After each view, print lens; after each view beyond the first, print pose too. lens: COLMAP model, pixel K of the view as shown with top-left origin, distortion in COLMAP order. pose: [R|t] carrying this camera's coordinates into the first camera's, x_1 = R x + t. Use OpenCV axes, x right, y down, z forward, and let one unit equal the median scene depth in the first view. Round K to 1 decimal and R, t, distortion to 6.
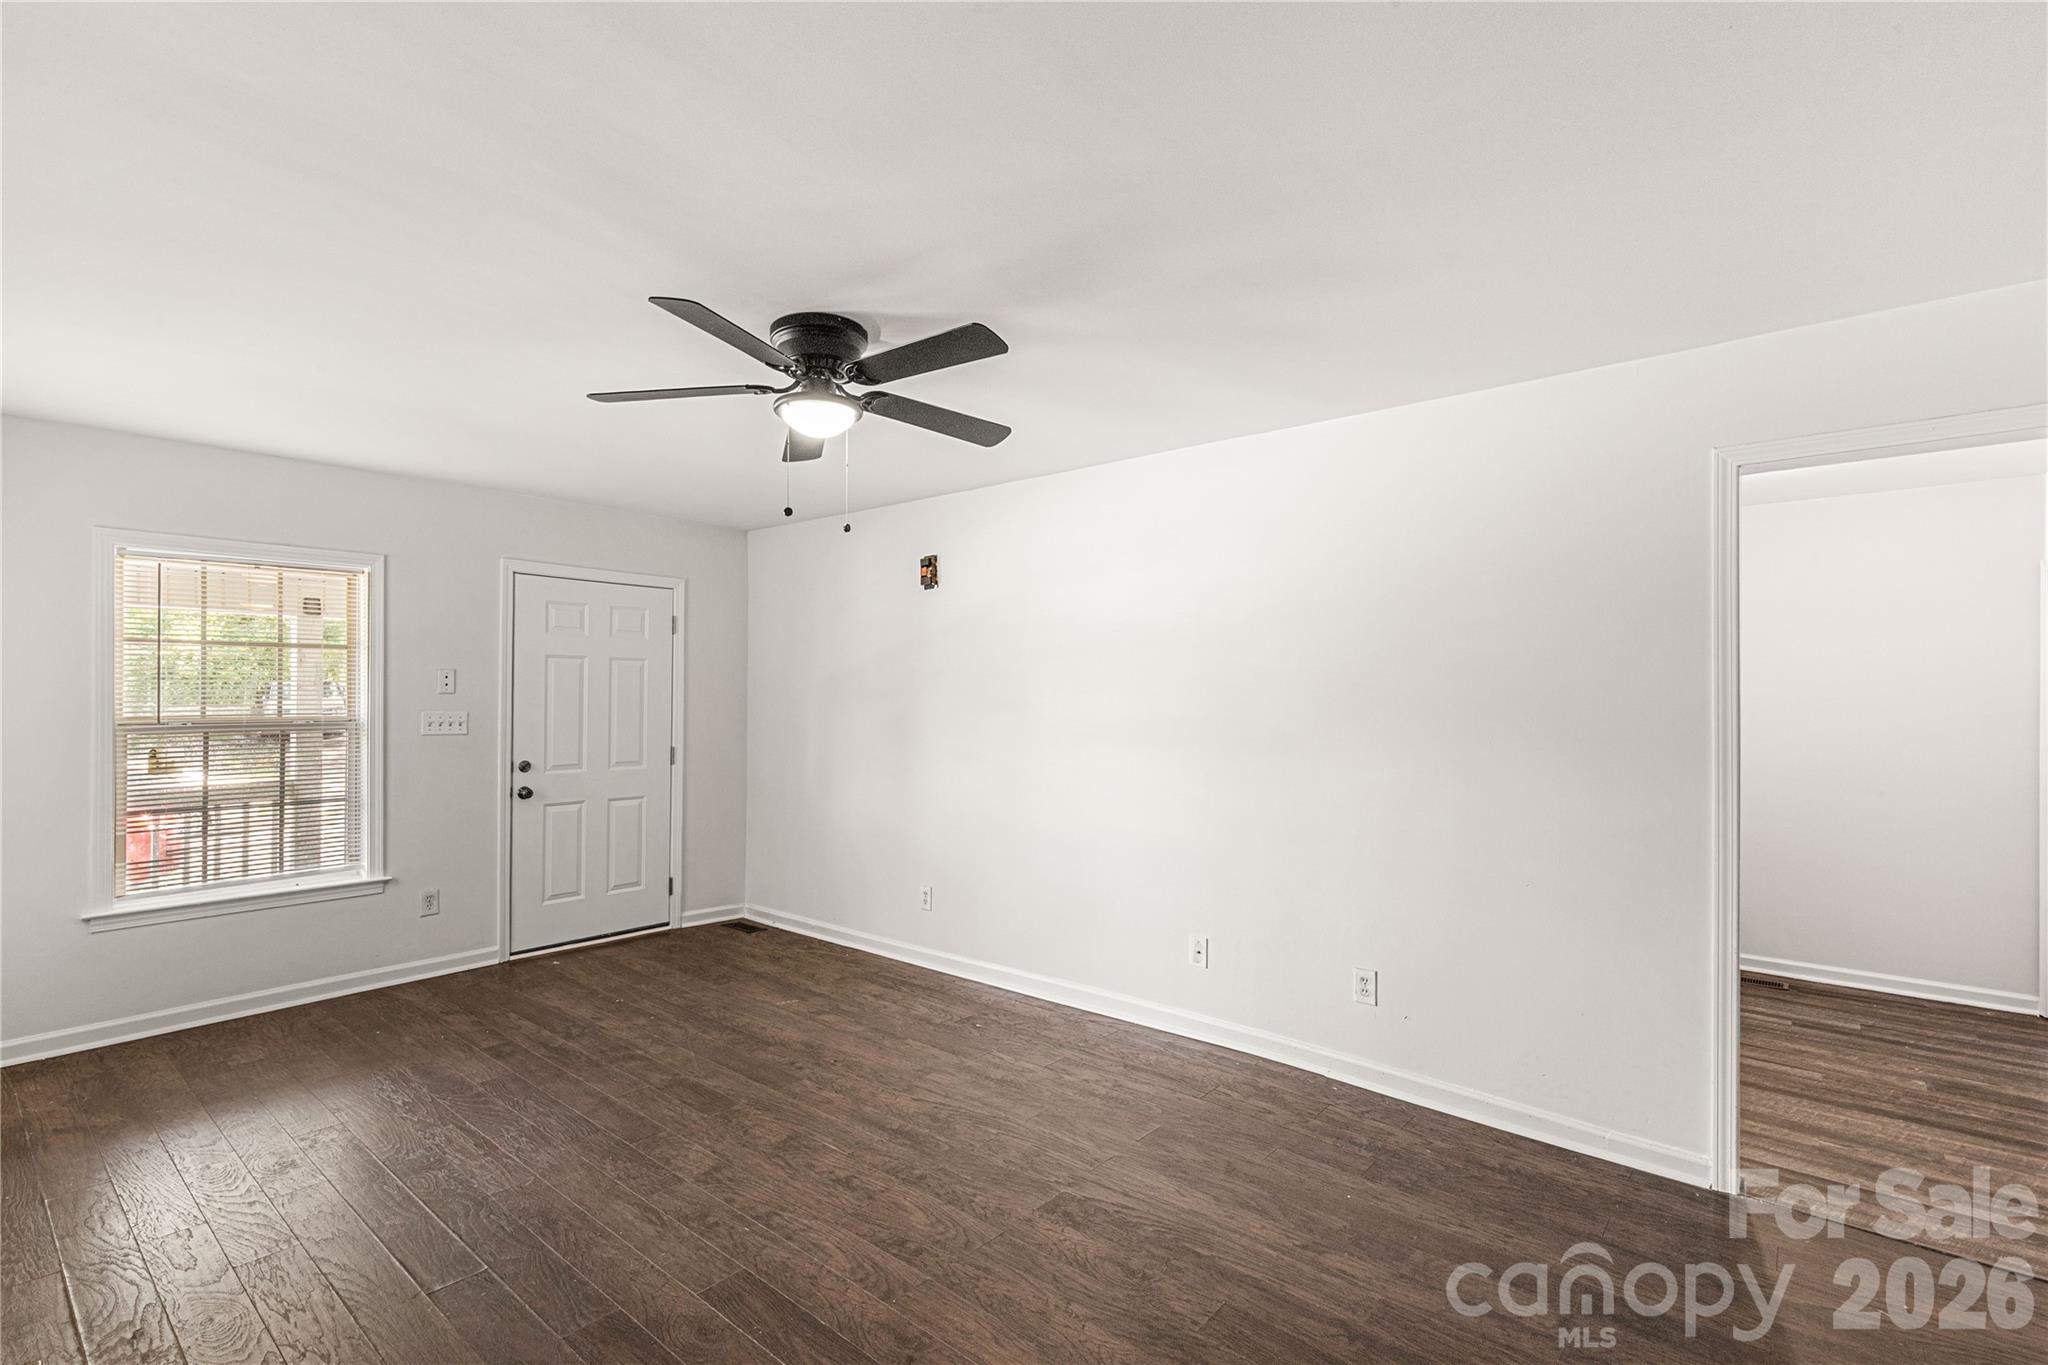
lens RADIAL K [[938.0, 0, 1030.5], [0, 938.0, 698.8], [0, 0, 1]] dist [0.000674, 0.001445]
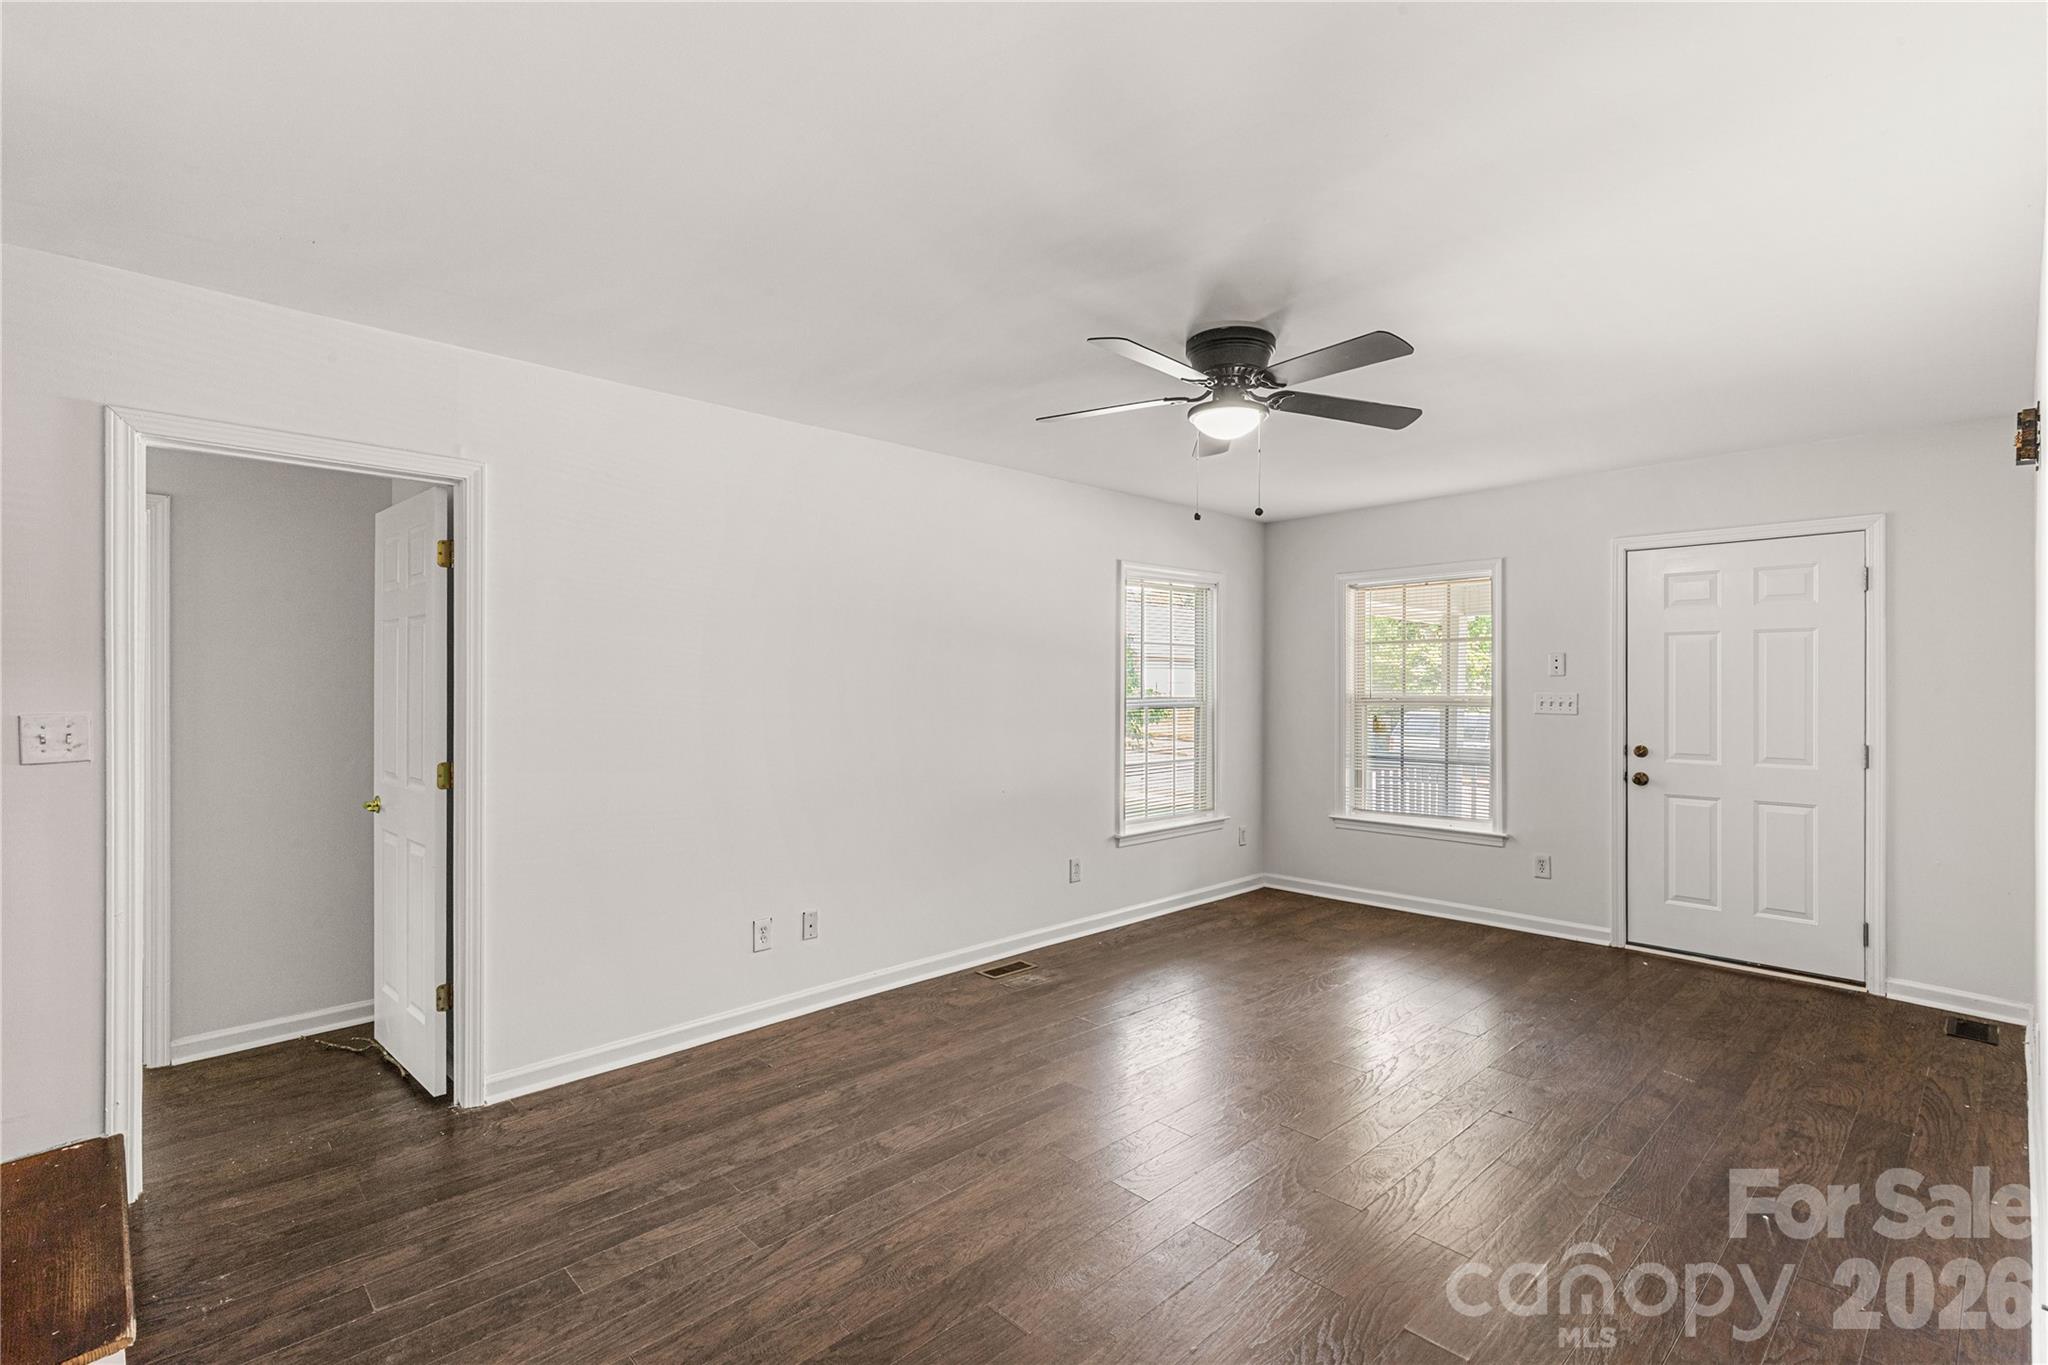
lens RADIAL K [[938.0, 0, 1023.7], [0, 938.0, 683.6], [0, 0, 1]] dist [0.000674, 0.001445]
pose [[-0.114832, -0.002641, -0.993381, 0.533523], [-0.000696, 0.999996, -0.002578, 0.006649], [0.993385, 0.000396, -0.114833, 0.533269]]
